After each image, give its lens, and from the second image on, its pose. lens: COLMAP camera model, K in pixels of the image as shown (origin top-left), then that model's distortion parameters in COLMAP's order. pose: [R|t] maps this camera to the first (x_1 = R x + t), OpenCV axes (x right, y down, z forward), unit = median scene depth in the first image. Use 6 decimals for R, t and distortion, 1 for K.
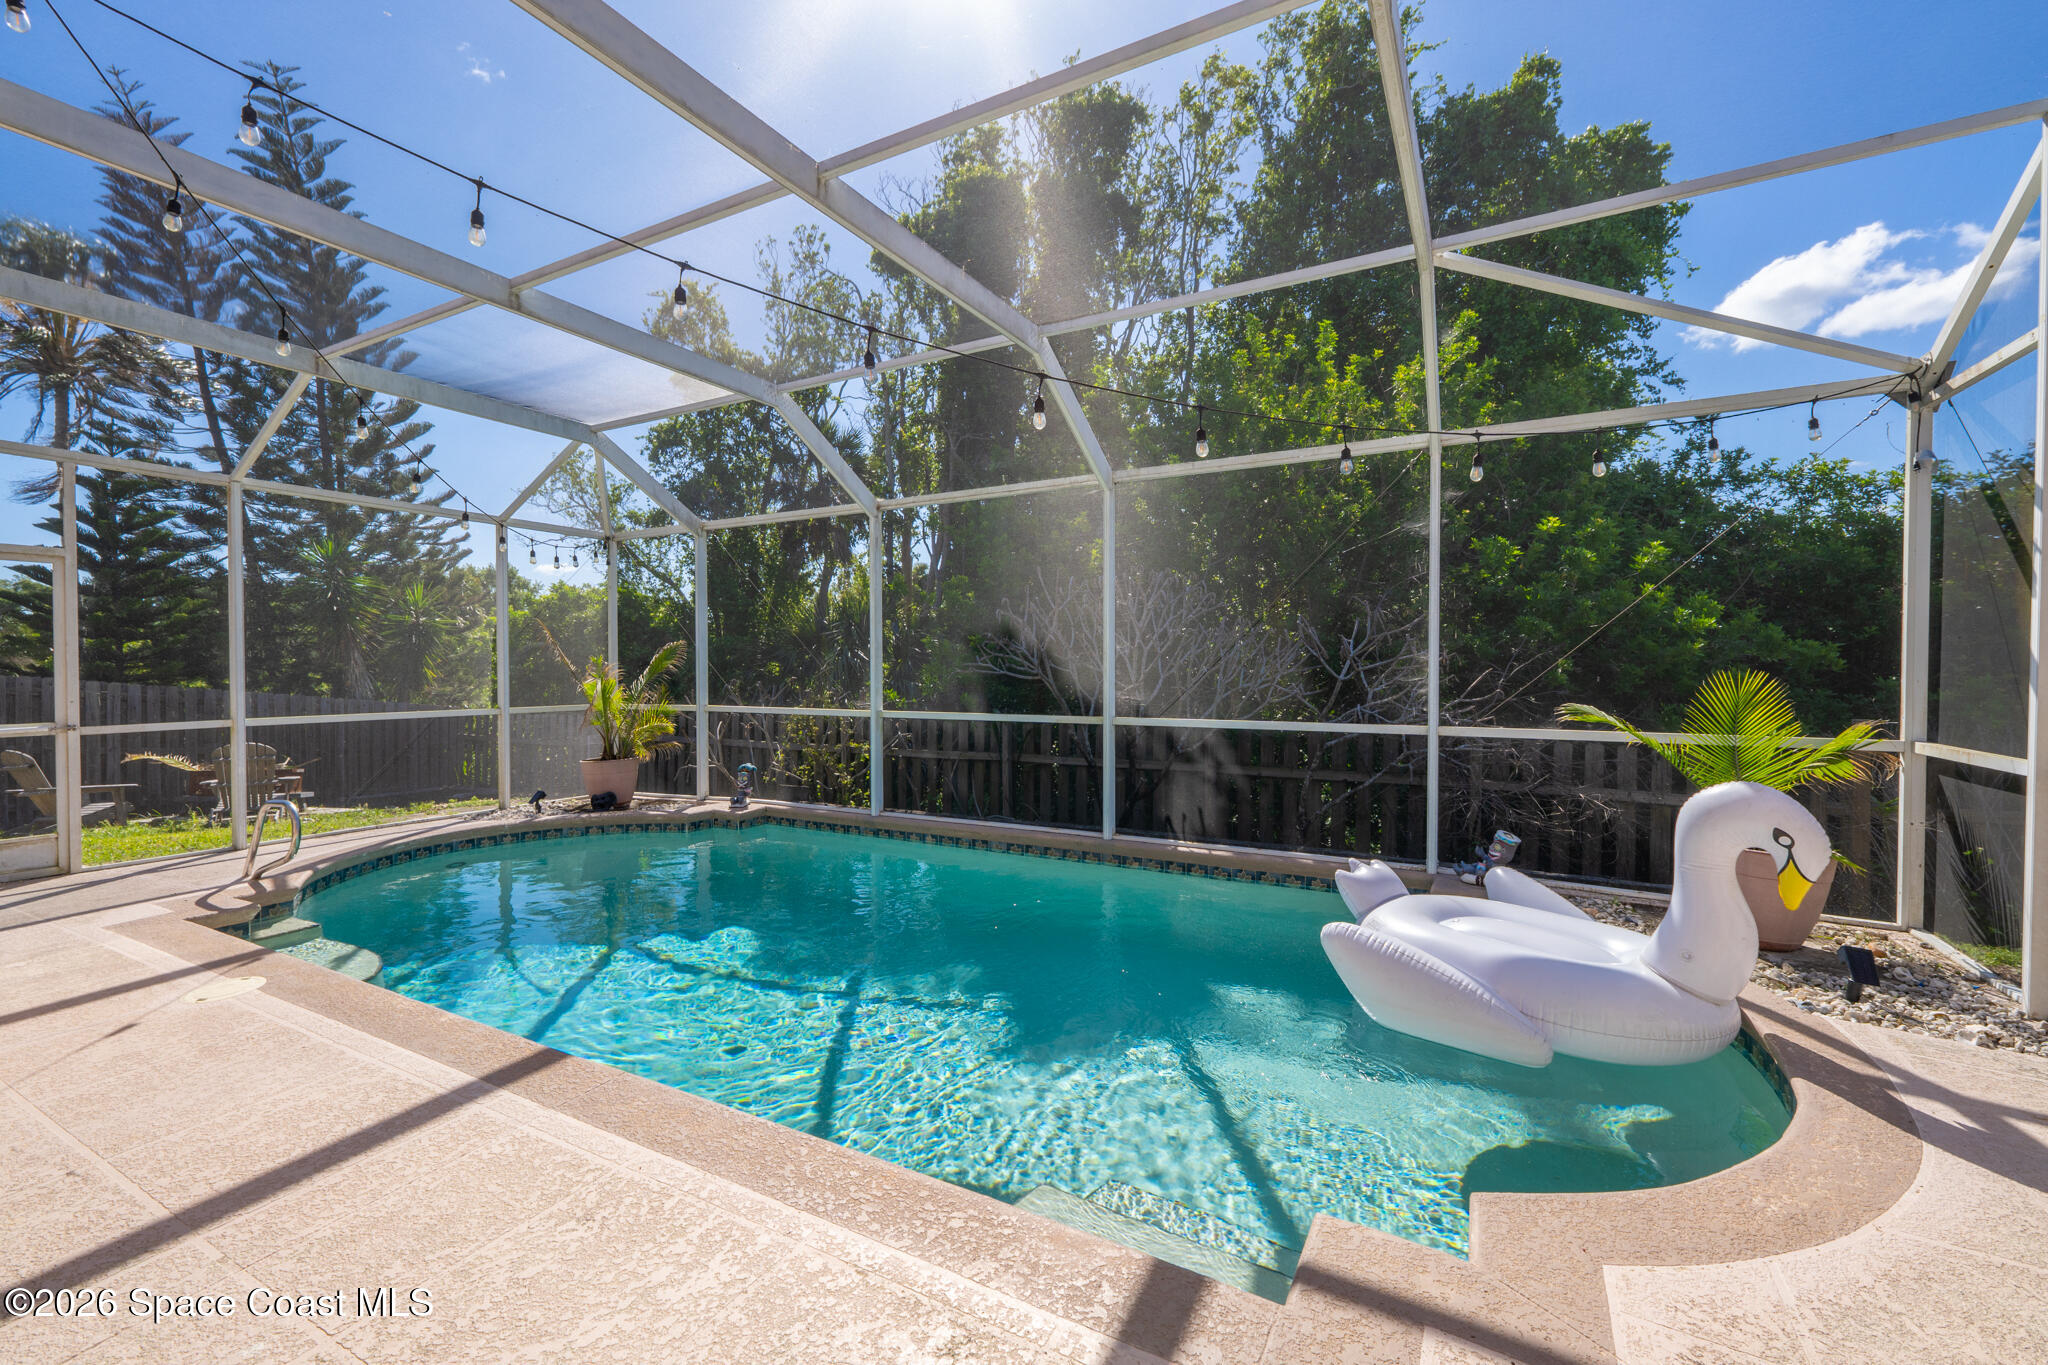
lens RADIAL K [[853.9, 0, 1010.2], [0, 853.9, 681.2], [0, 0, 1]] dist [0.001805, -0.000235]
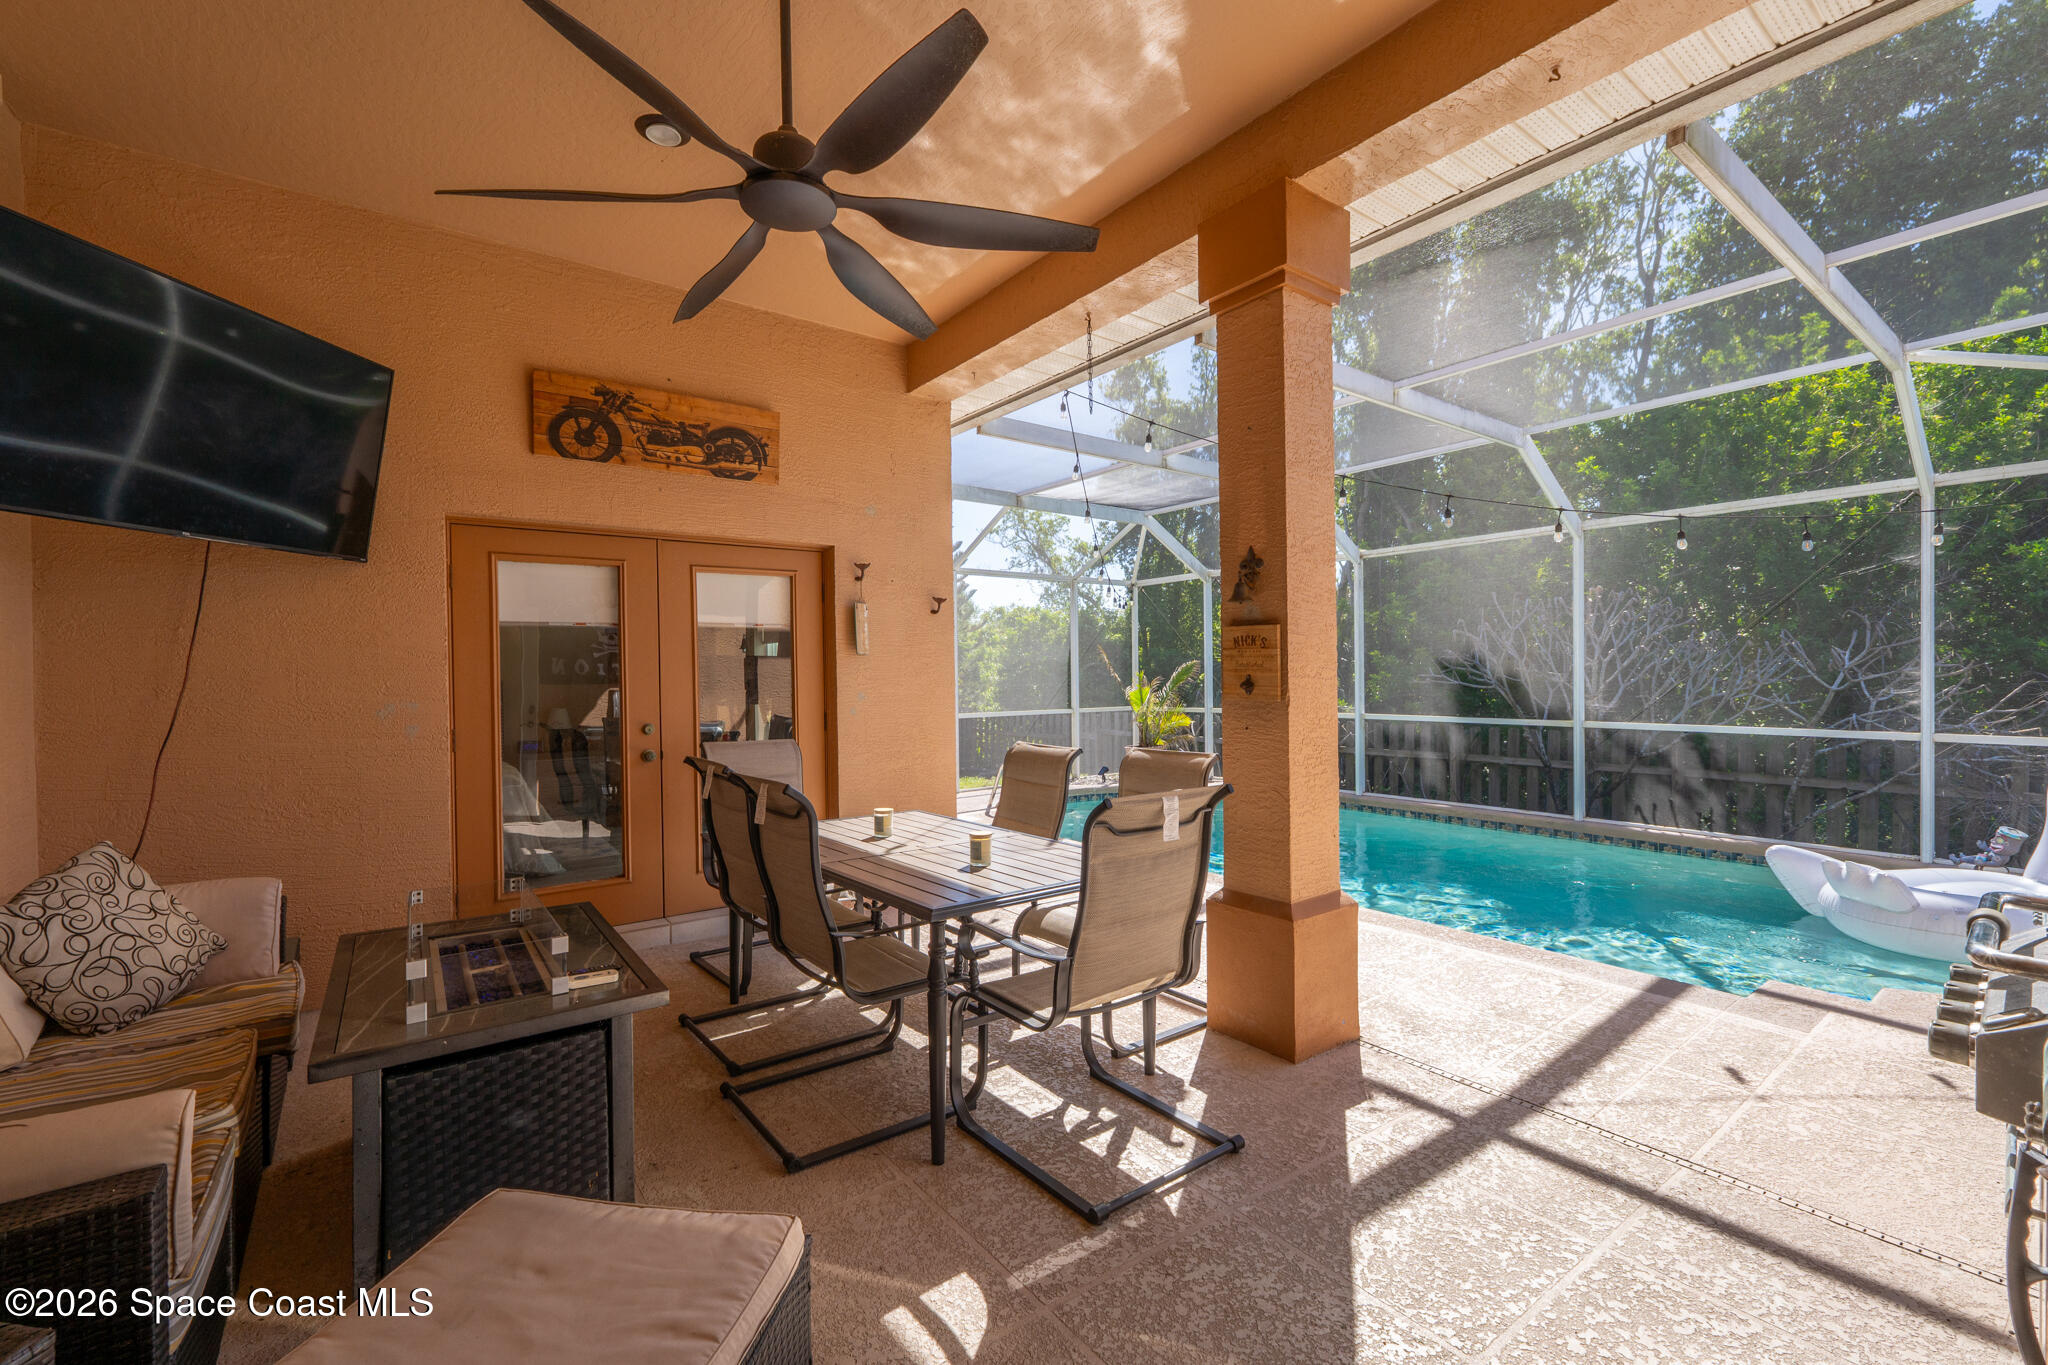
lens RADIAL K [[853.9, 0, 1010.2], [0, 853.9, 681.2], [0, 0, 1]] dist [0.001805, -0.000235]
pose [[0.911502, -0.003838, -0.411278, -0.108837], [0.002950, 0.999992, -0.002793, -0.012413], [0.411285, 0.001333, 0.911506, -0.397431]]
